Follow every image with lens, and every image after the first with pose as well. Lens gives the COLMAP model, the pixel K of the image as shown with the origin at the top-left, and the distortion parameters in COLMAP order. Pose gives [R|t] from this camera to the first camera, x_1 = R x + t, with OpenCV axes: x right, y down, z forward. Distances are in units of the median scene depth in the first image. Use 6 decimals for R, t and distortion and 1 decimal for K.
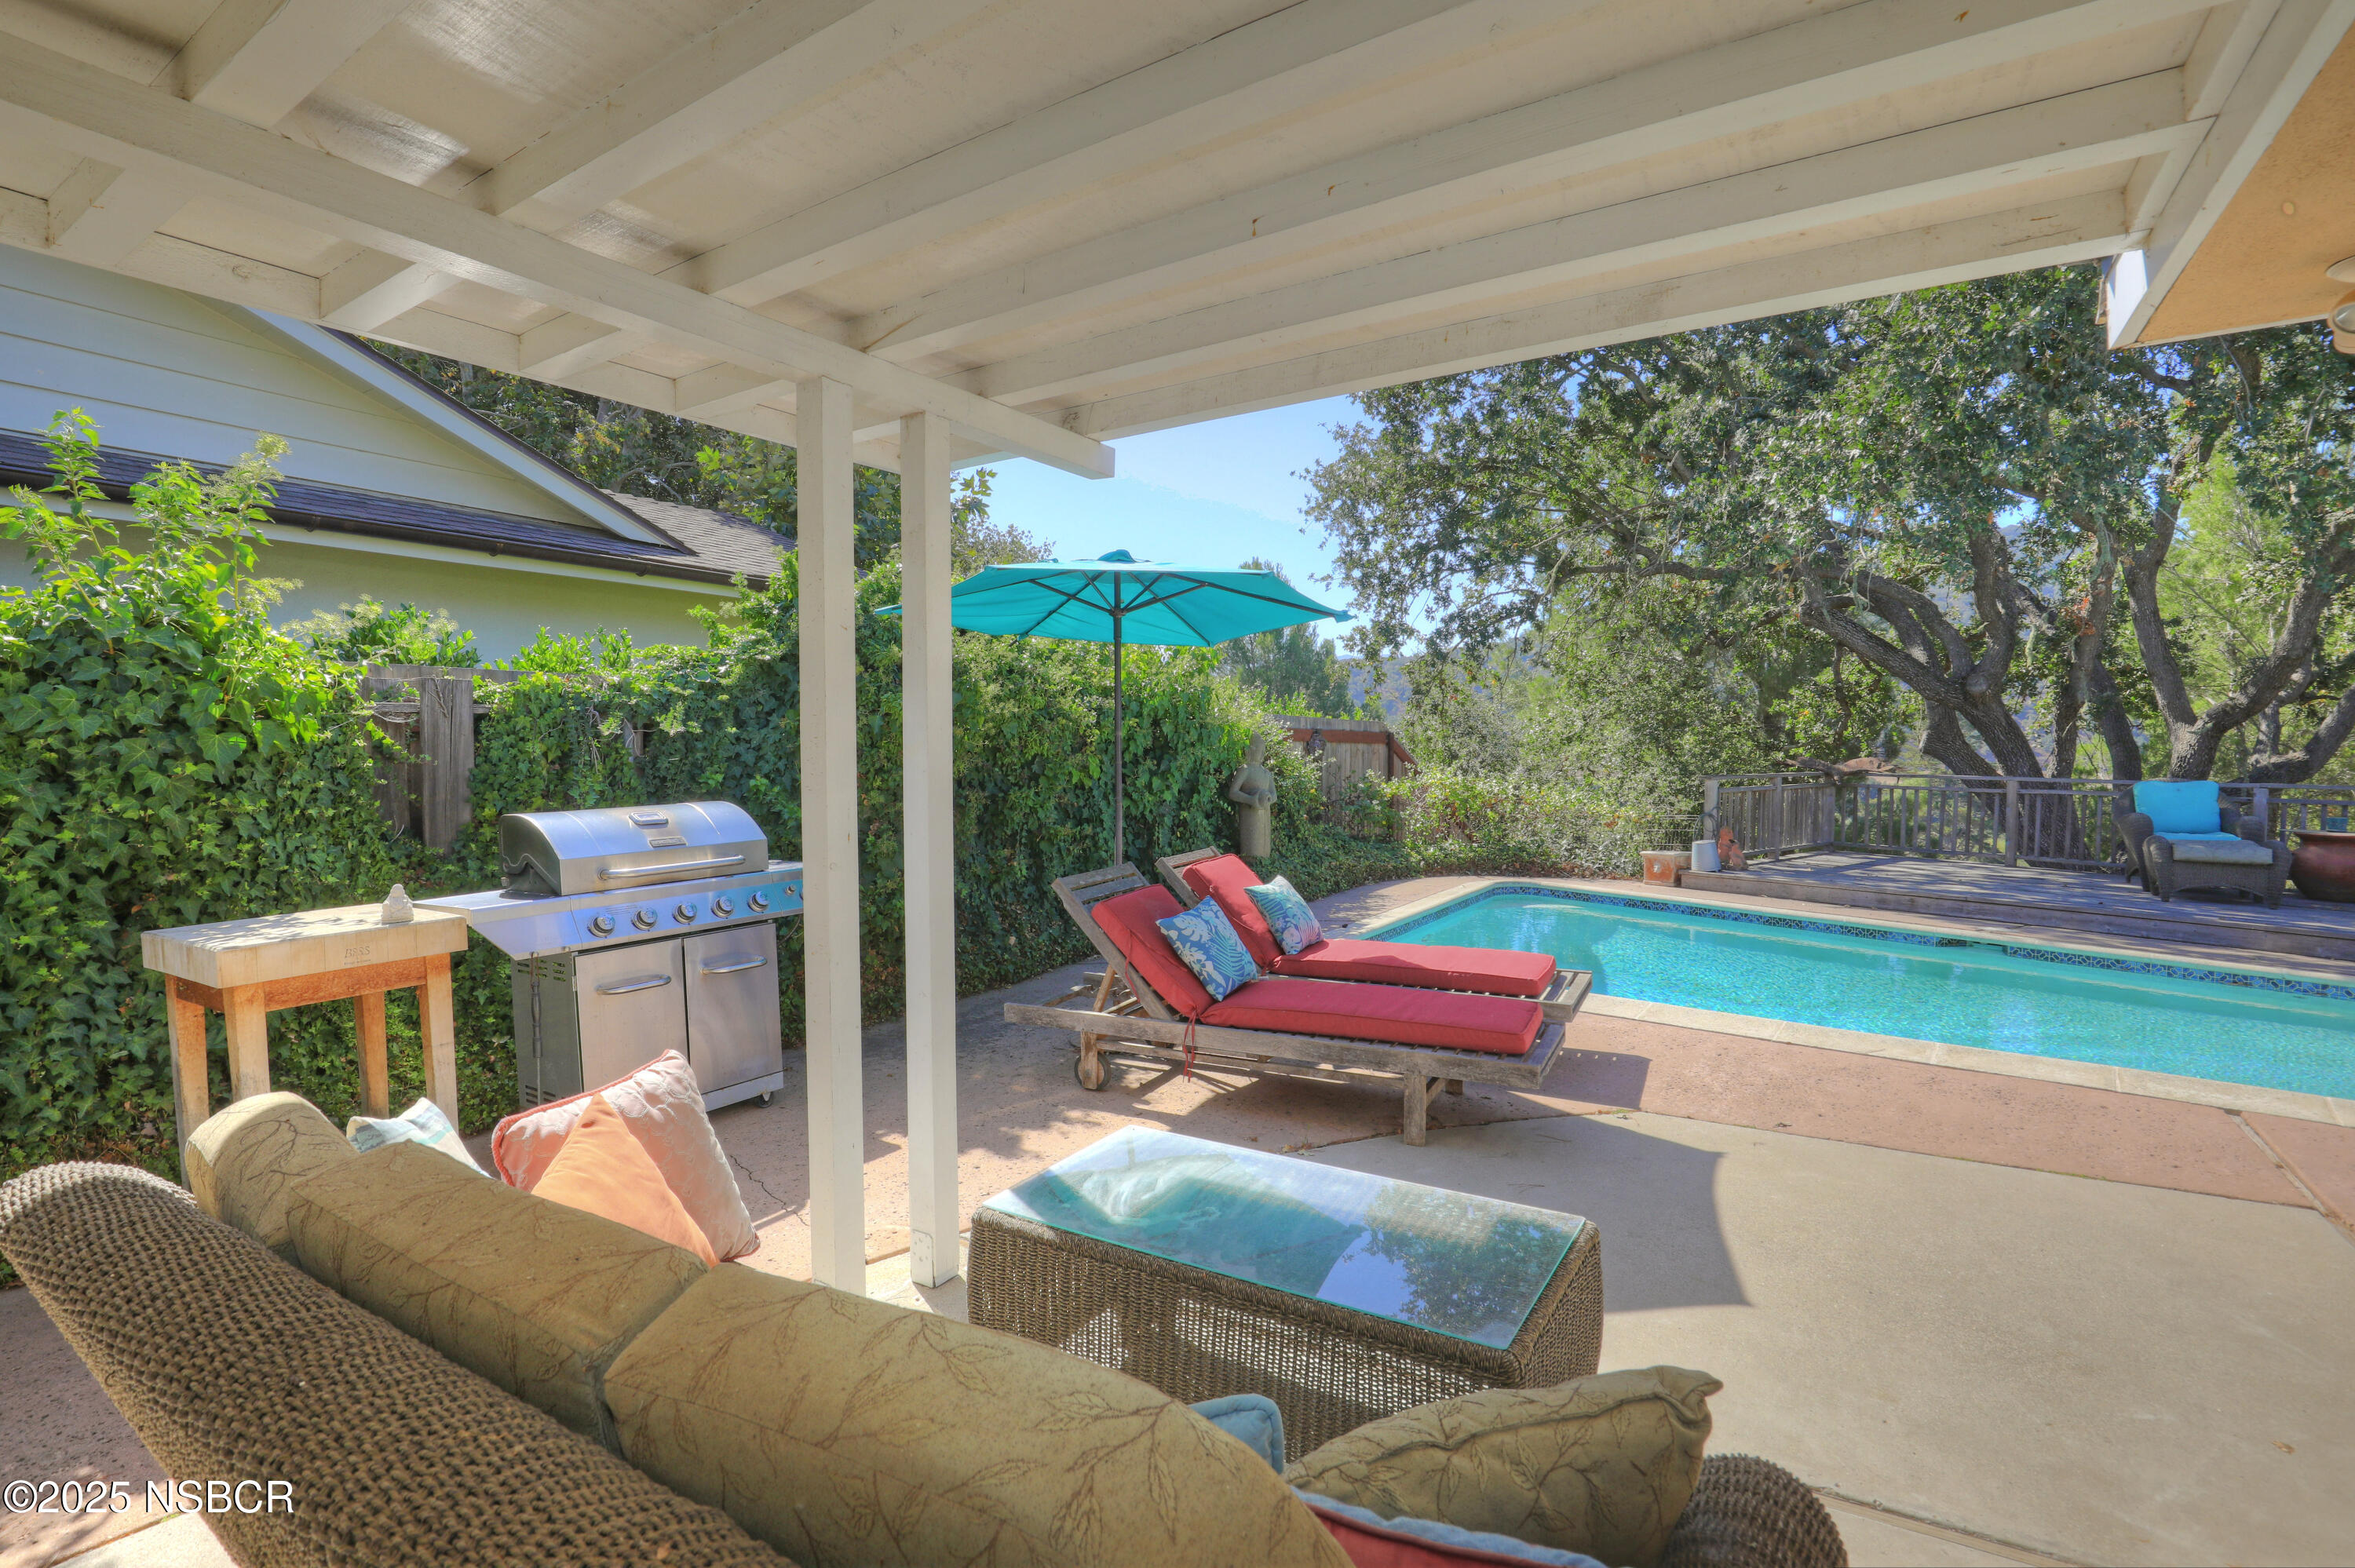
lens RADIAL K [[1084.9, 0, 1199.3], [0, 1084.9, 799.5], [0, 0, 1]] dist [-0.027565, 0.002232]
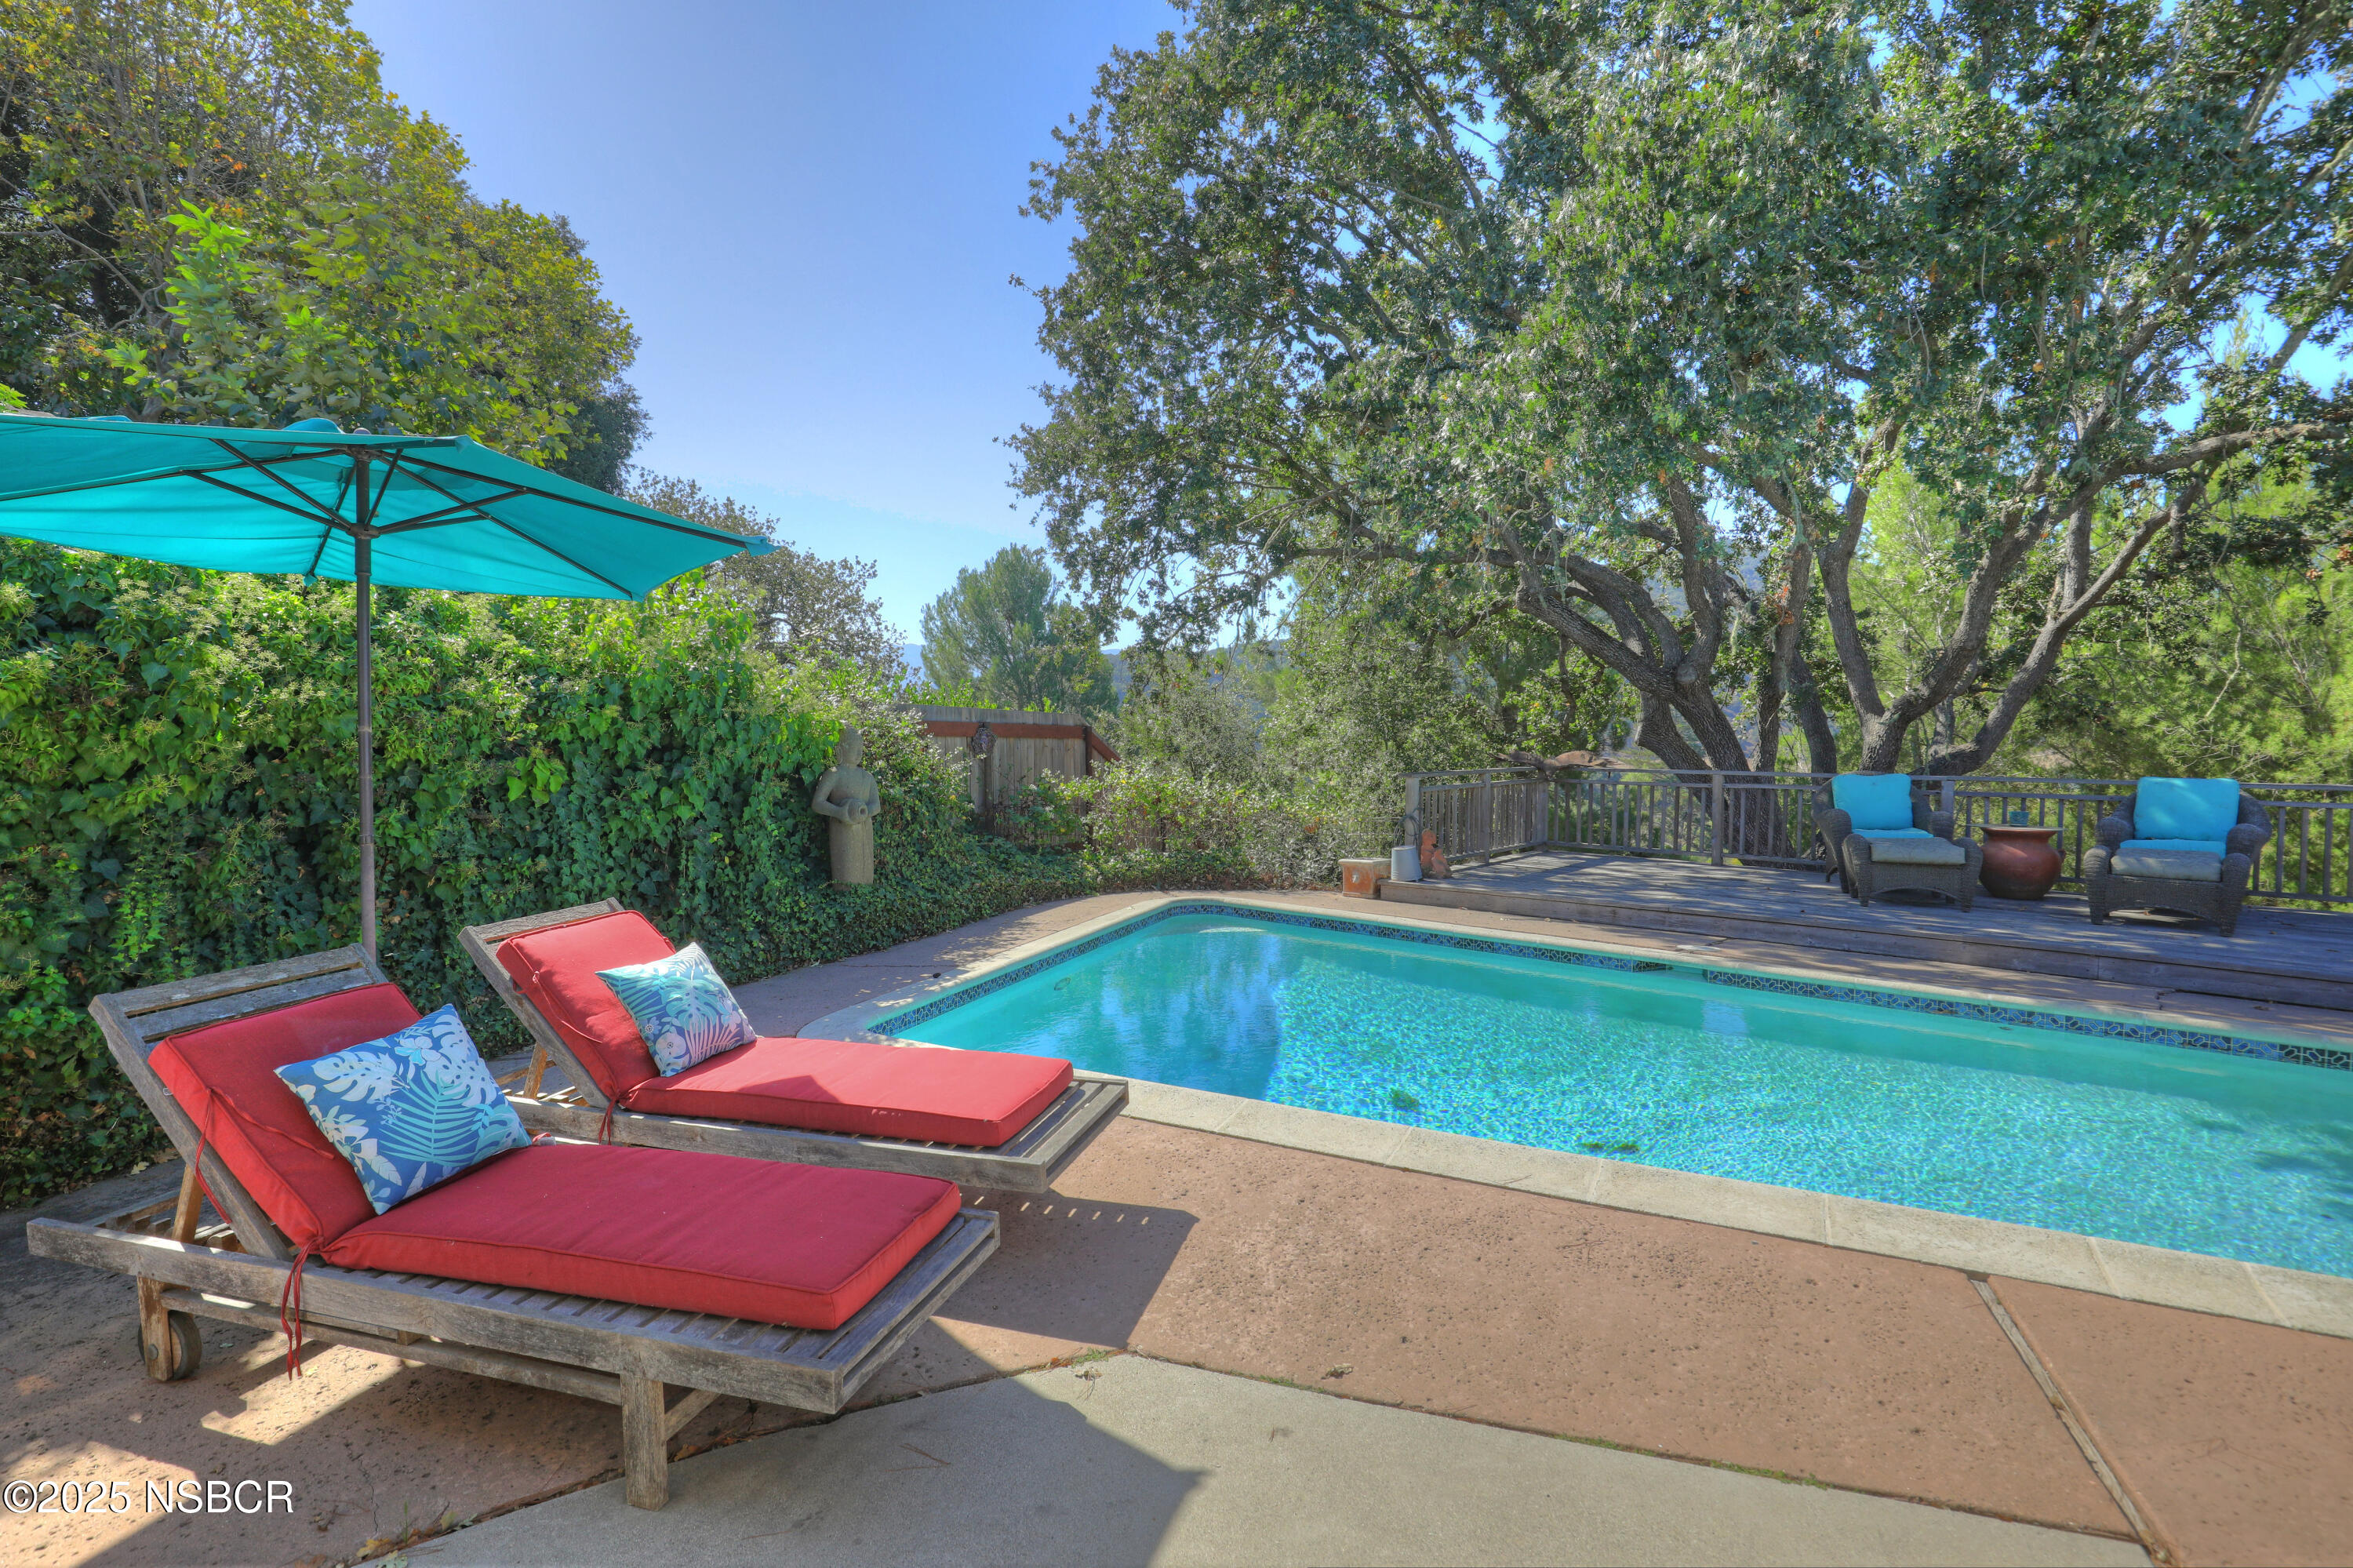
lens RADIAL K [[1084.2, 0, 1194.7], [0, 1084.2, 791.7], [0, 0, 1]] dist [-0.027565, 0.002232]
pose [[0.982025, -0.012740, 0.188320, 0.116270], [0.012903, 0.999917, 0.000362, -0.008612], [-0.188309, 0.002074, 0.982108, 0.137533]]
